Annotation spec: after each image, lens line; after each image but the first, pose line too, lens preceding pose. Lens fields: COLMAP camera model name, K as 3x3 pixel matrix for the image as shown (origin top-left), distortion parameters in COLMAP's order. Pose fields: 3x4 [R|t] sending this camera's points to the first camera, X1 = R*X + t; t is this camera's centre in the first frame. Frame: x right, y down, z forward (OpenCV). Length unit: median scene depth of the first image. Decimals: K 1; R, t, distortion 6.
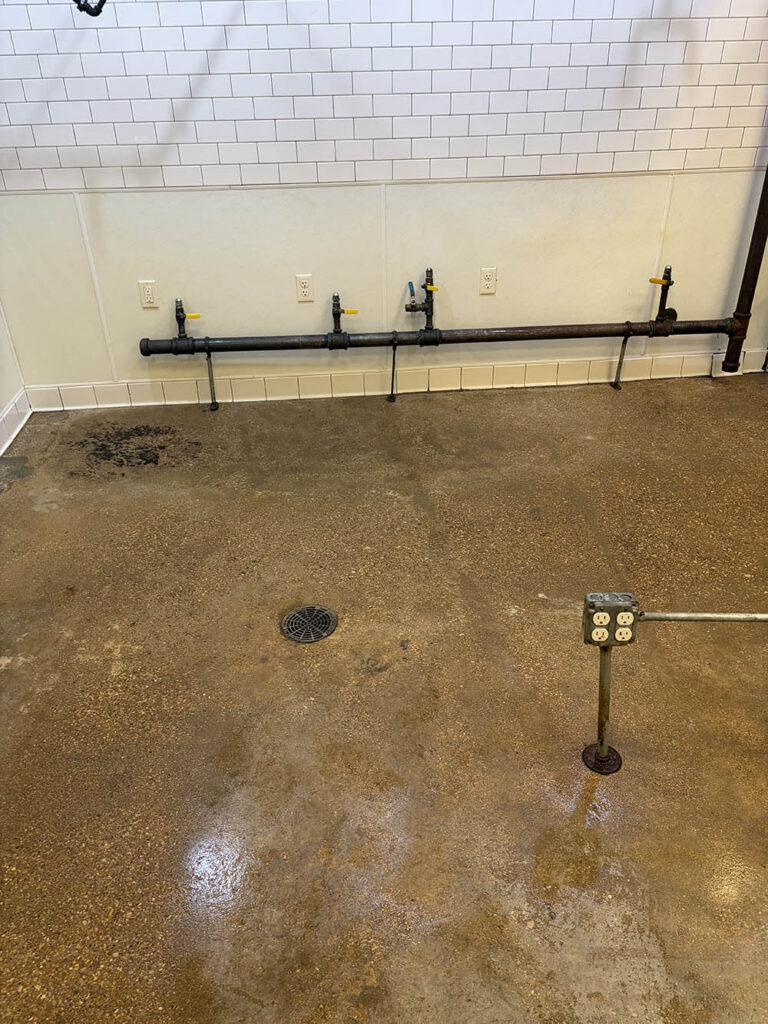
lens RADIAL K [[767.2, 0, 378.5], [0, 767.2, 509.4], [0, 0, 1]] dist [0.060305, -0.074358]
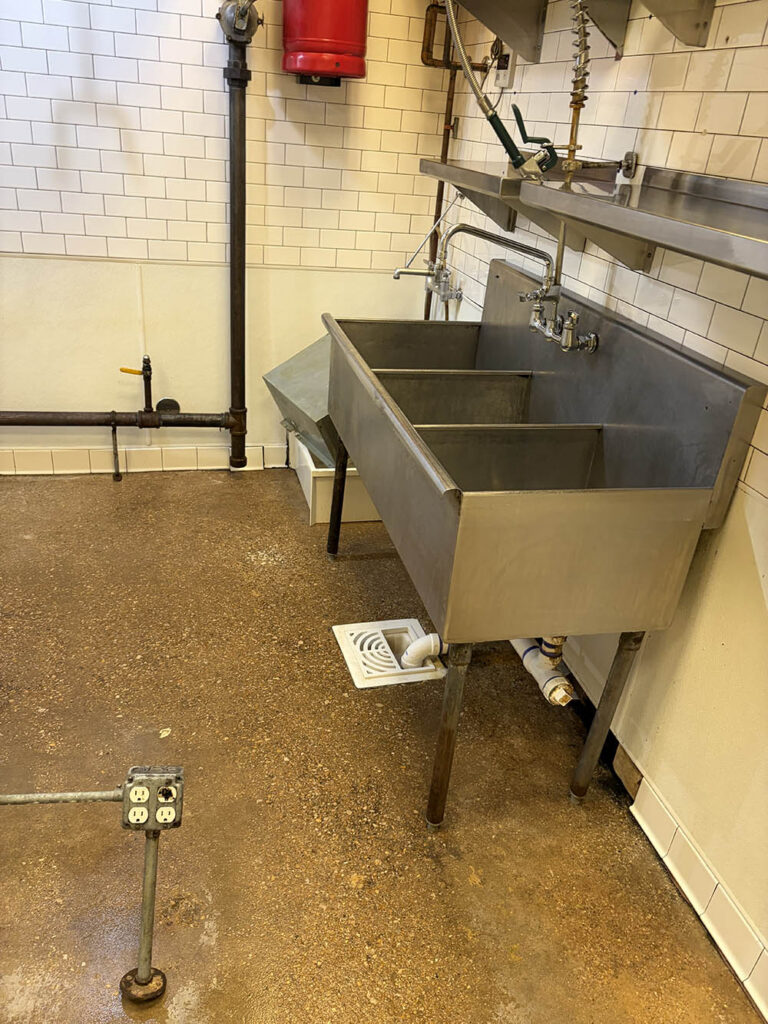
lens RADIAL K [[767.2, 0, 378.5], [0, 767.2, 509.4], [0, 0, 1]] dist [0.060305, -0.074358]
pose [[0.982124, 0.021256, 0.187033, 0.461006], [-0.006345, 0.996778, -0.079961, -0.050378], [-0.188130, 0.077345, 0.979094, 0.030893]]
